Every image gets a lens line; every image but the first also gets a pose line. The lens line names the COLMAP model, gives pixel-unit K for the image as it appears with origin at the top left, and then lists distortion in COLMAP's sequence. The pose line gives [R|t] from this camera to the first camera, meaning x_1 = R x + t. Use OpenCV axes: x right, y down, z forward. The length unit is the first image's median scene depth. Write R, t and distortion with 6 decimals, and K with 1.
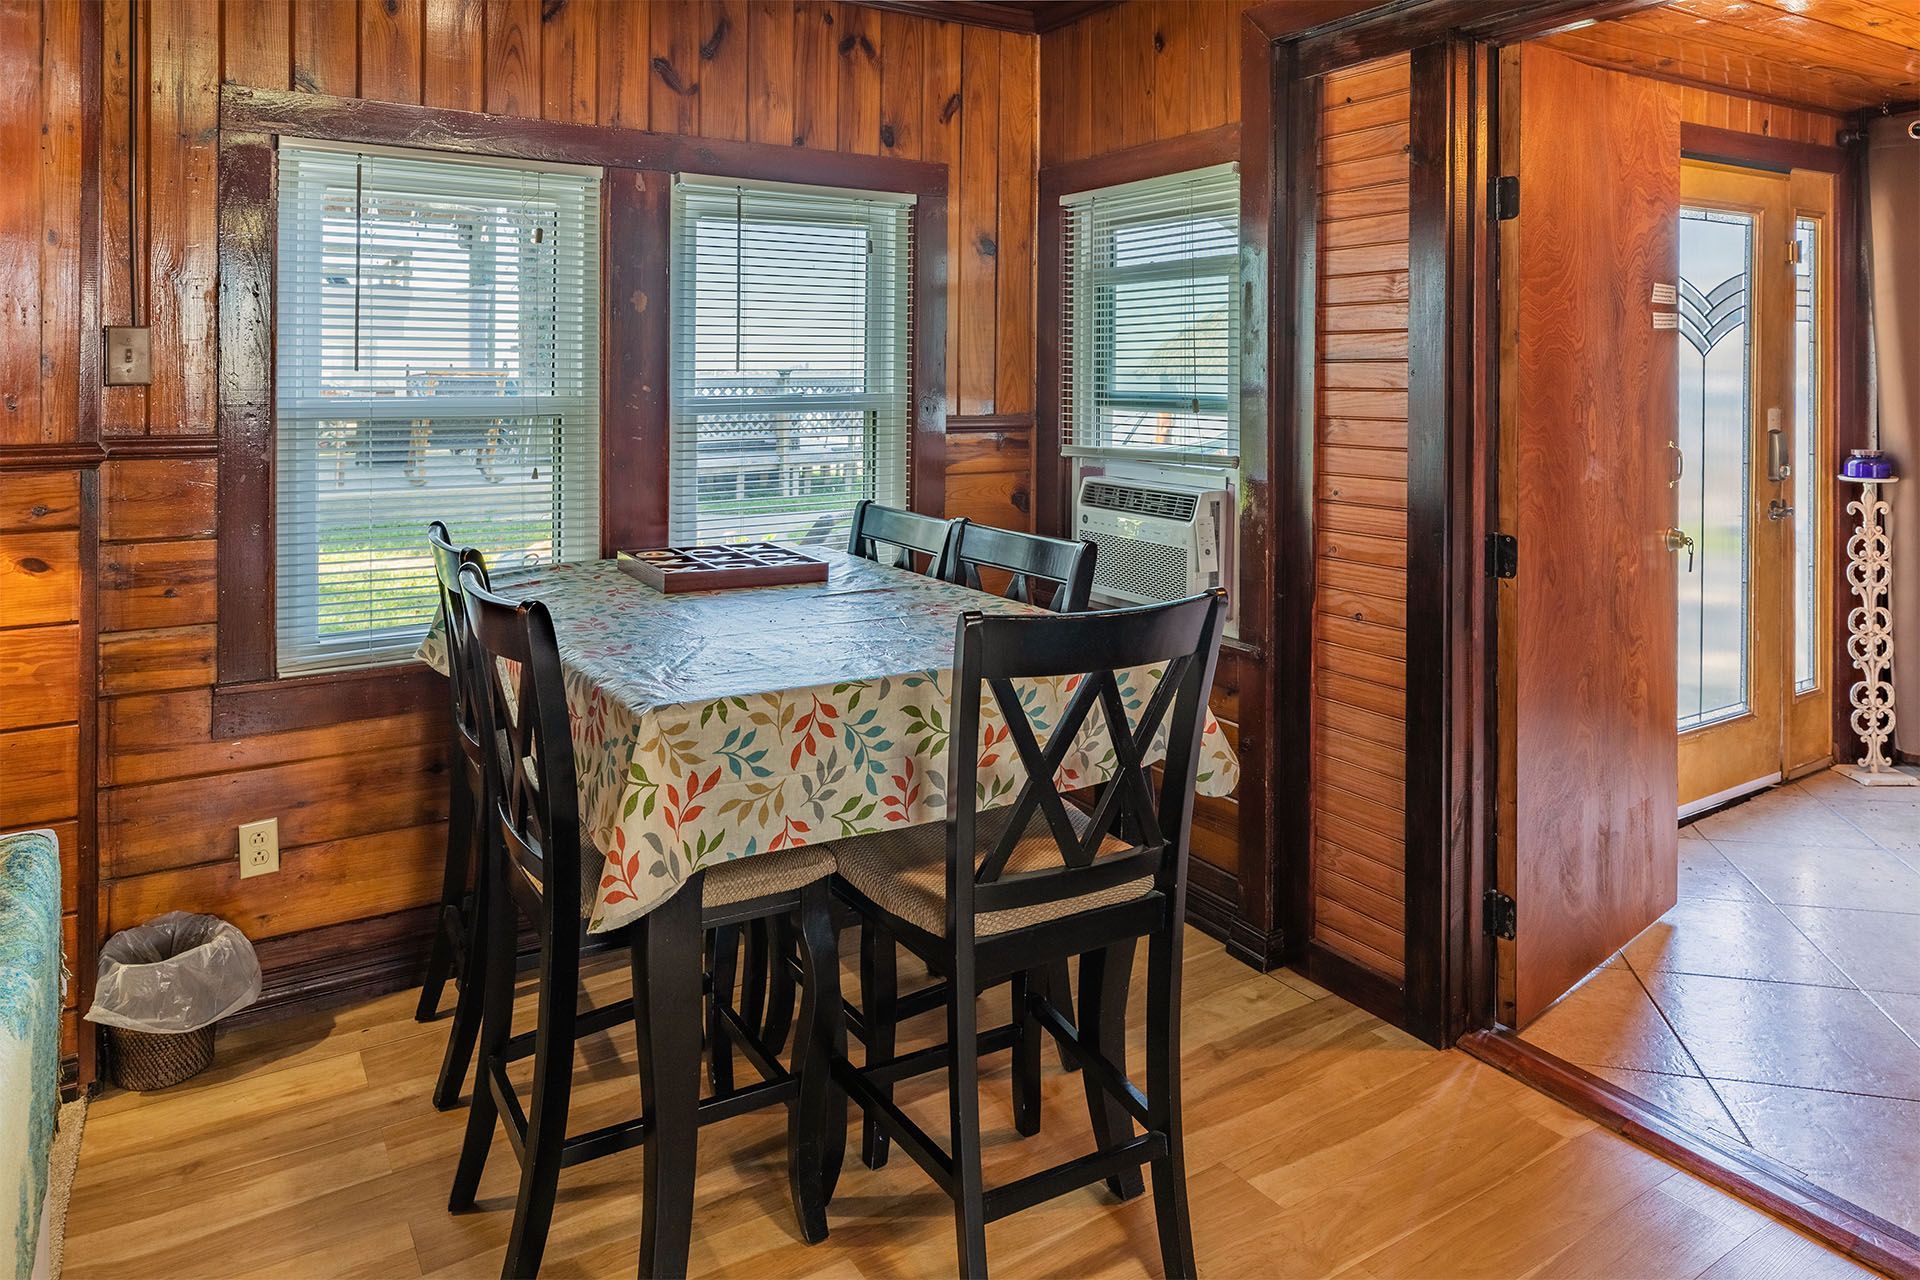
lens RADIAL K [[1275.1, 0, 961.0], [0, 1275.1, 519.4], [0, 0, 1]] dist [-0.000586, -0.001649]
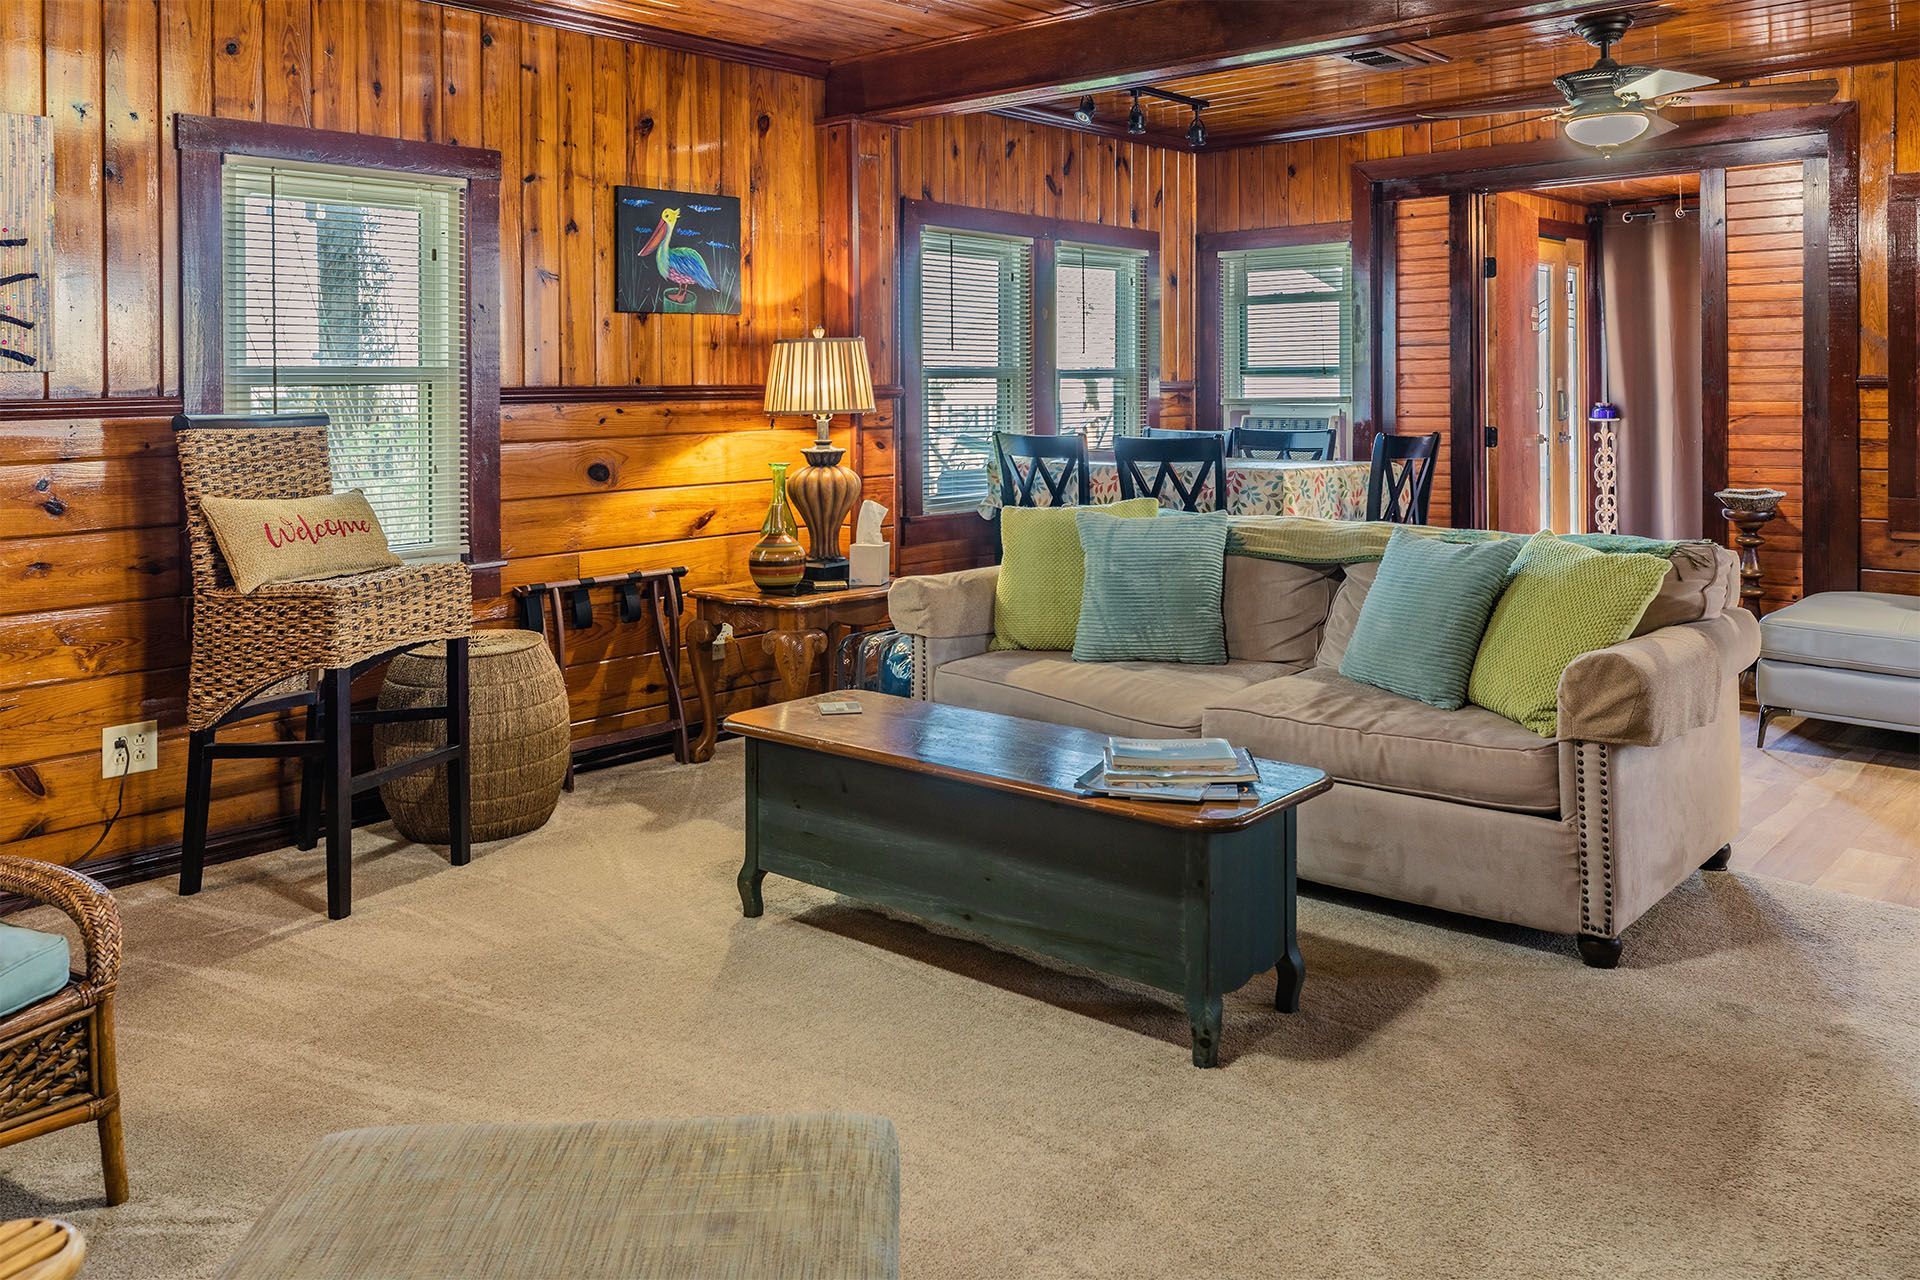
lens RADIAL K [[1521.8, 0, 960.0], [0, 1521.8, 640.0], [0, 0, 1]] dist [-0.006179, 0.001683]
pose [[0.959799, -0.053827, 0.275478, -0.863702], [0.040481, 0.997725, 0.053909, 0.146466], [-0.277753, -0.040591, 0.959795, -0.909181]]
